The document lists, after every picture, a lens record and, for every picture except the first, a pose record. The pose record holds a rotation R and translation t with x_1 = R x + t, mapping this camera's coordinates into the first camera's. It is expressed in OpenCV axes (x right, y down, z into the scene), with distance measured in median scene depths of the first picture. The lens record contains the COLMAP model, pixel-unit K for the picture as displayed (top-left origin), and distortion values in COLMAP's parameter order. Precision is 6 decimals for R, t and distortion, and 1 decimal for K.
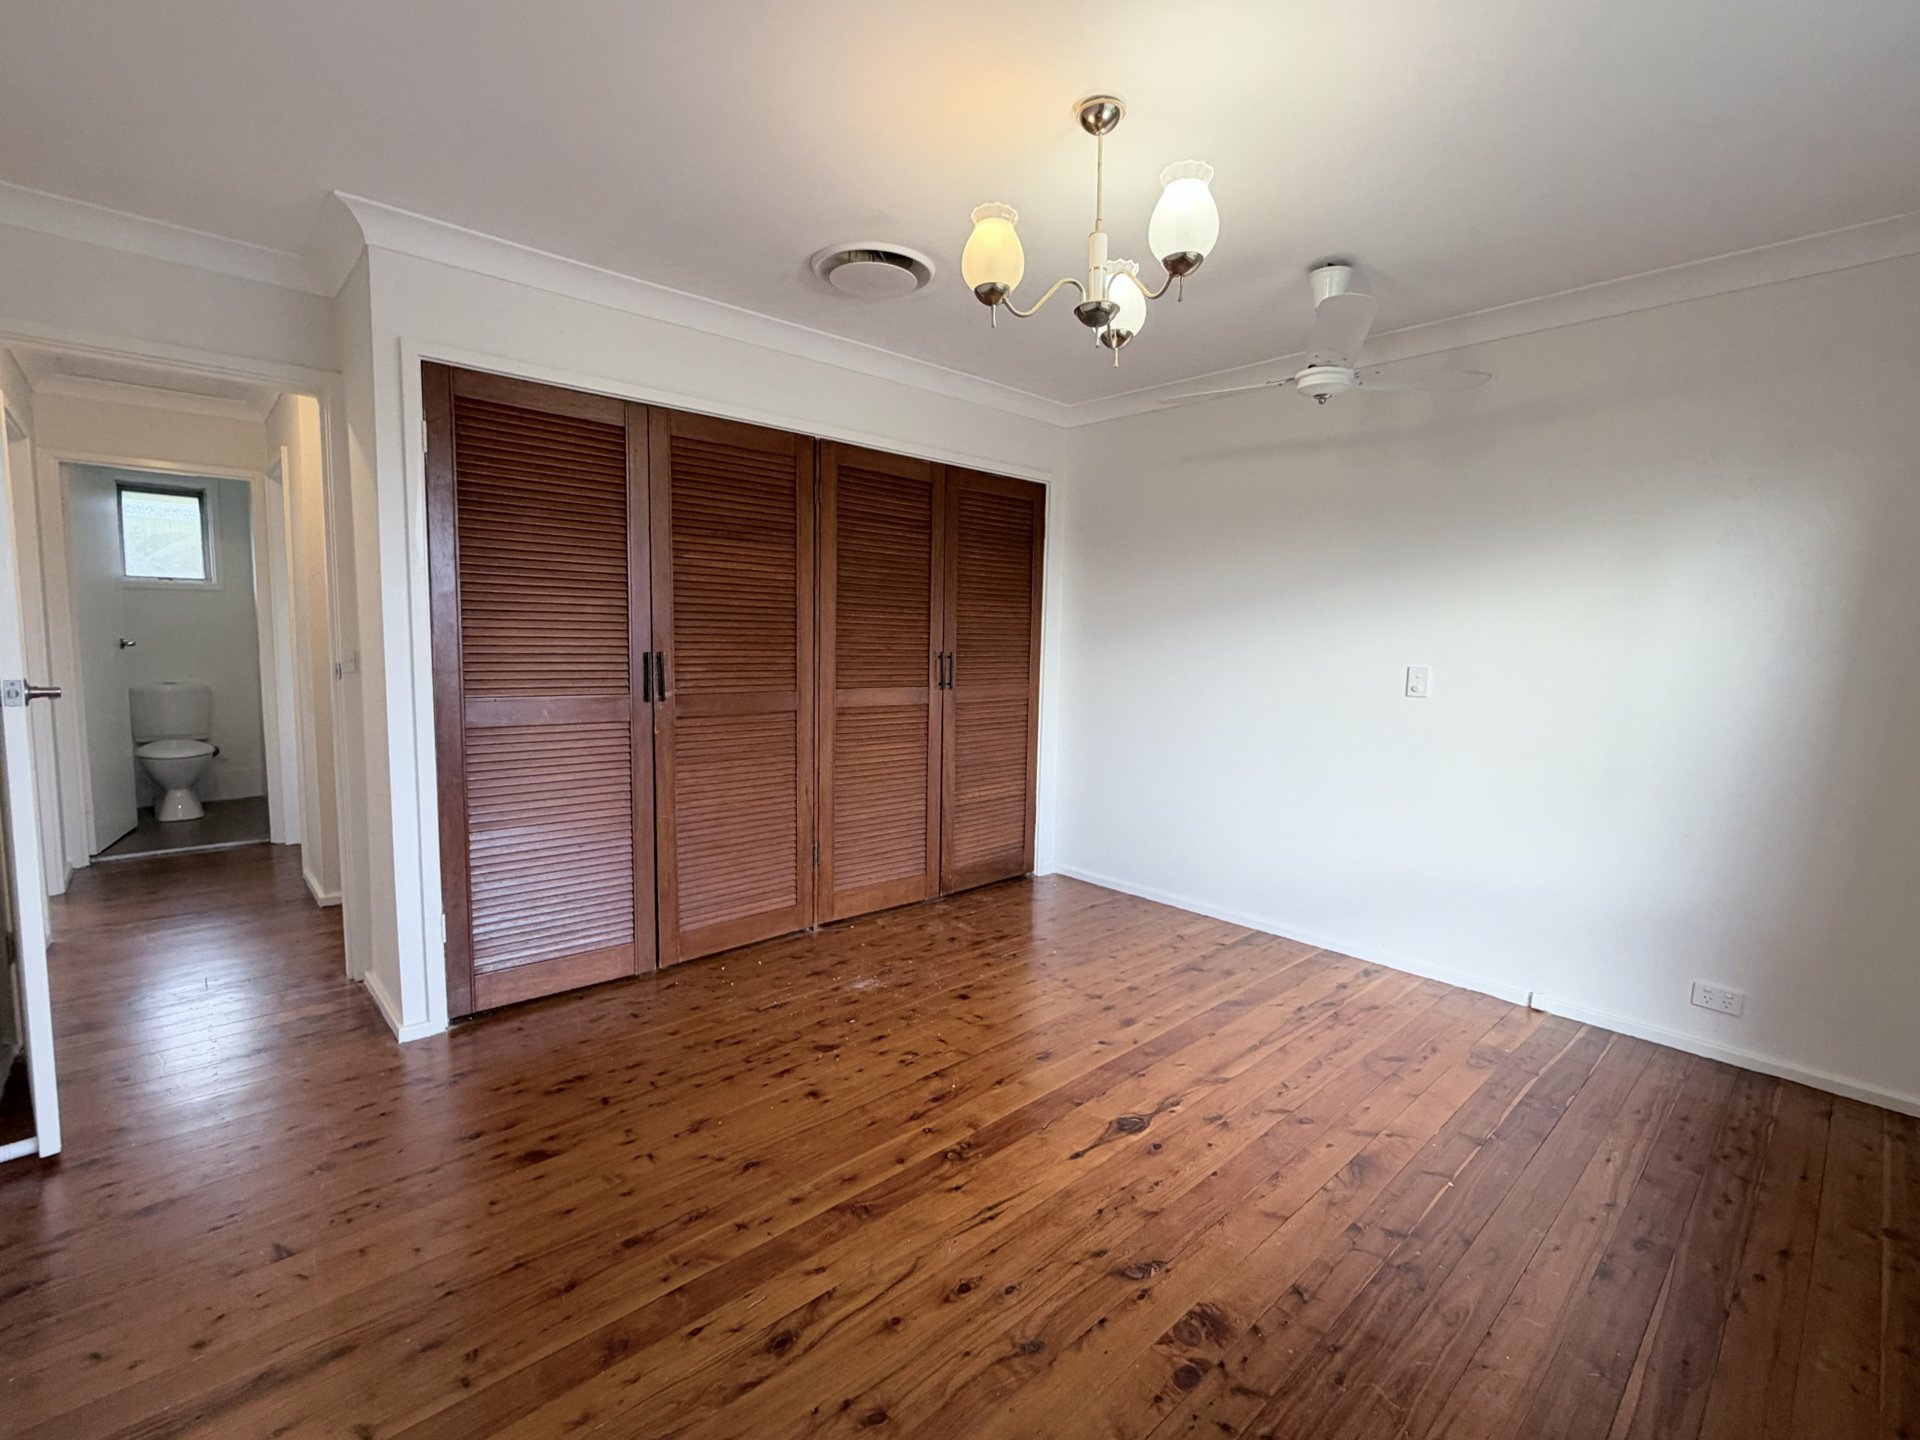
lens RADIAL K [[854.9, 0, 958.3], [0, 854.9, 714.0], [0, 0, 1]] dist [0.000082, 0.000054]
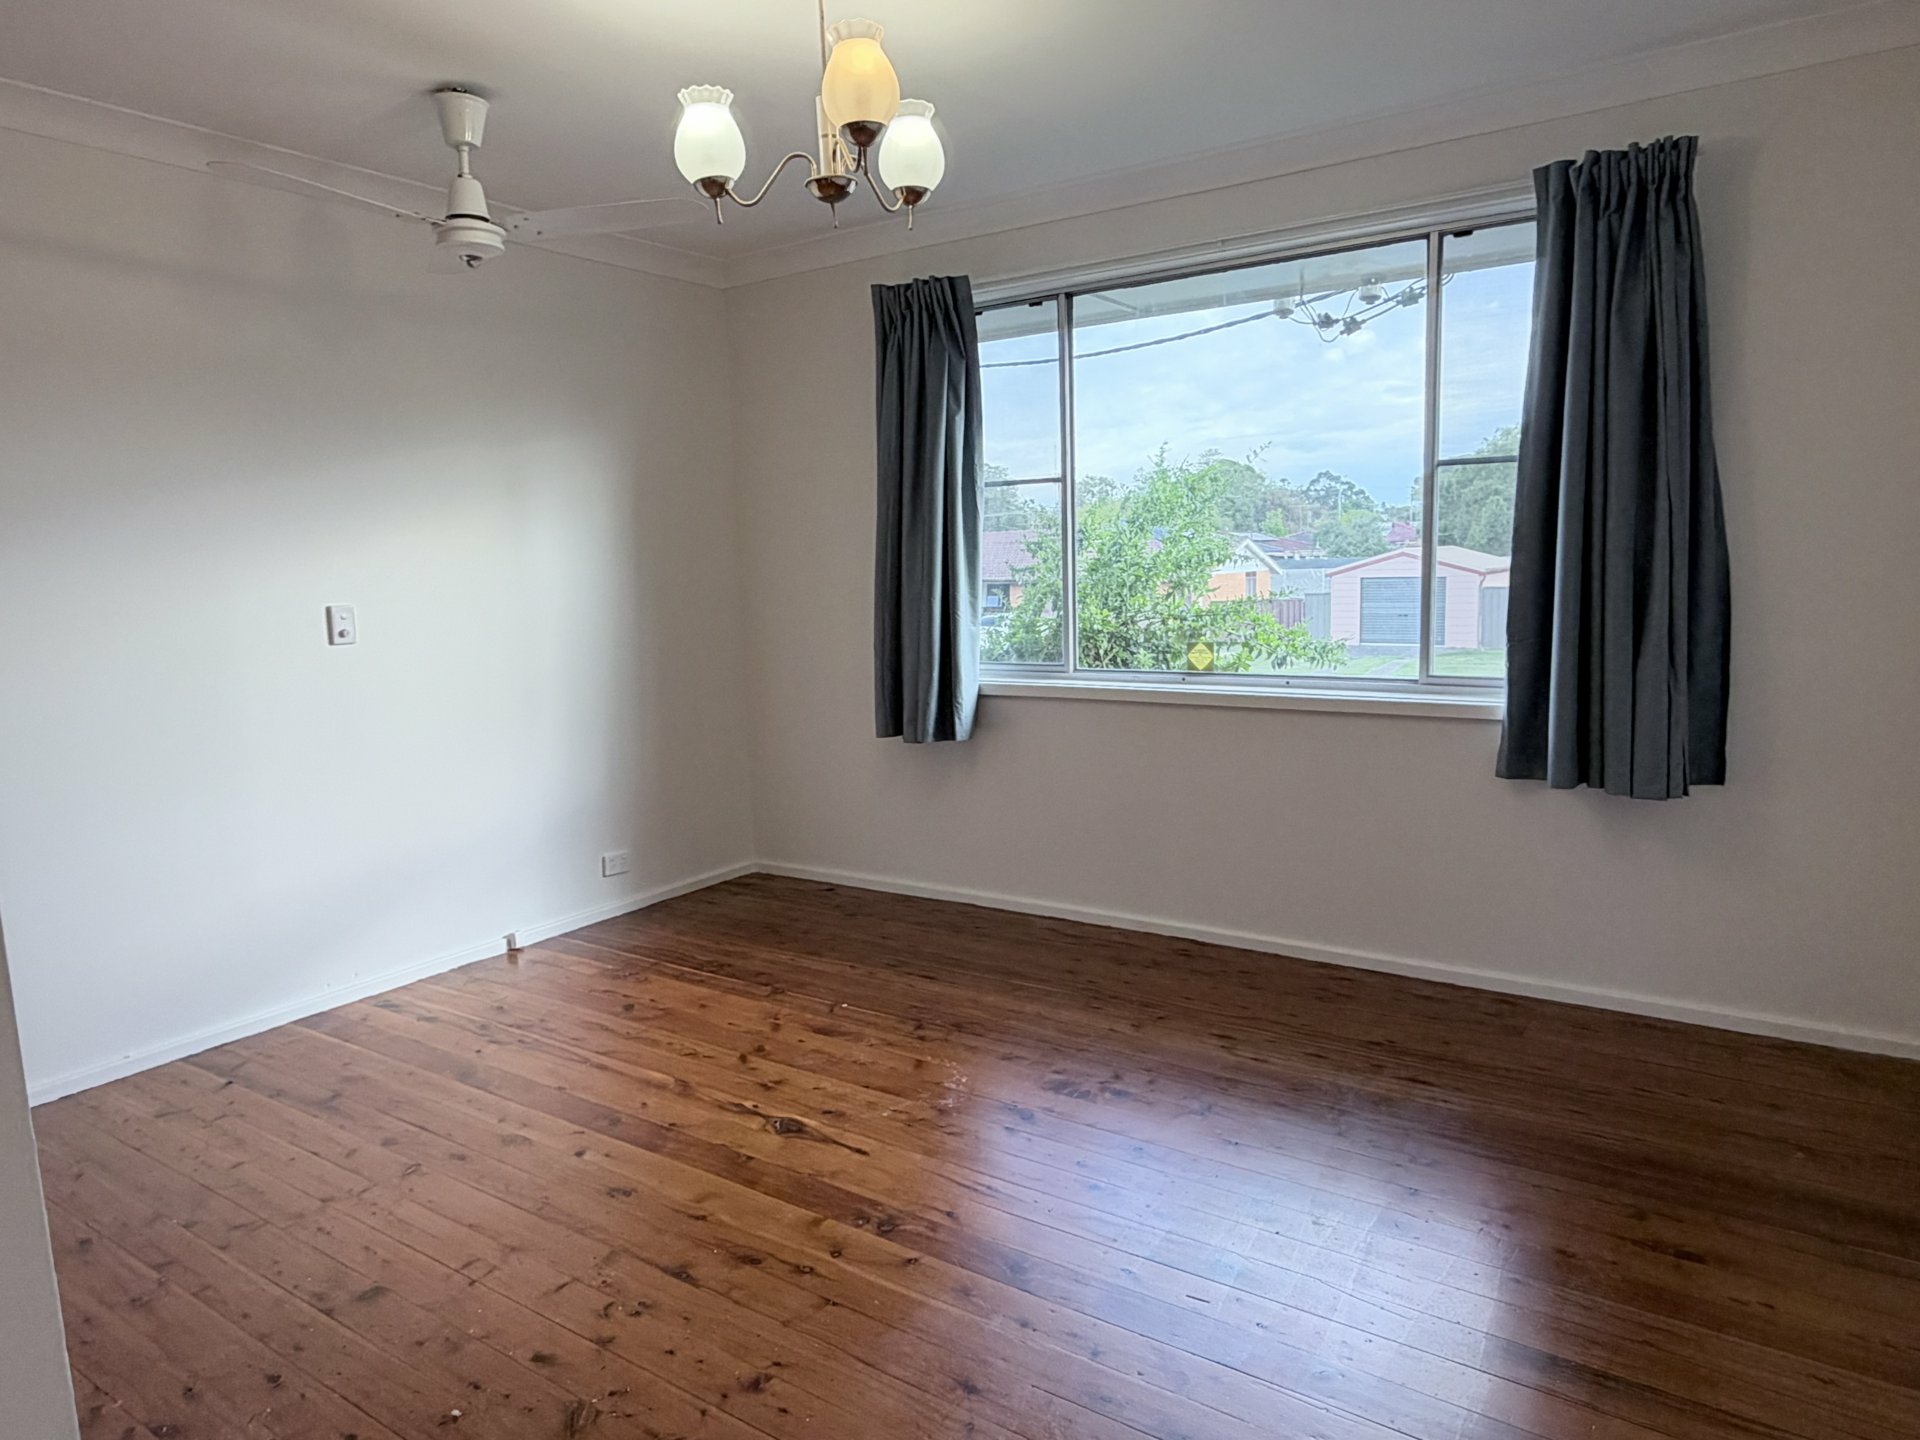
lens RADIAL K [[1211.2, 0, 959.4], [0, 1211.2, 714.5], [0, 0, 1]] dist [-0.005094, -0.001125]
pose [[-0.227841, -0.138566, 0.963788, -0.784900], [0.111946, 0.979531, 0.167294, -0.093830], [-0.967242, 0.146008, -0.207665, 0.837147]]
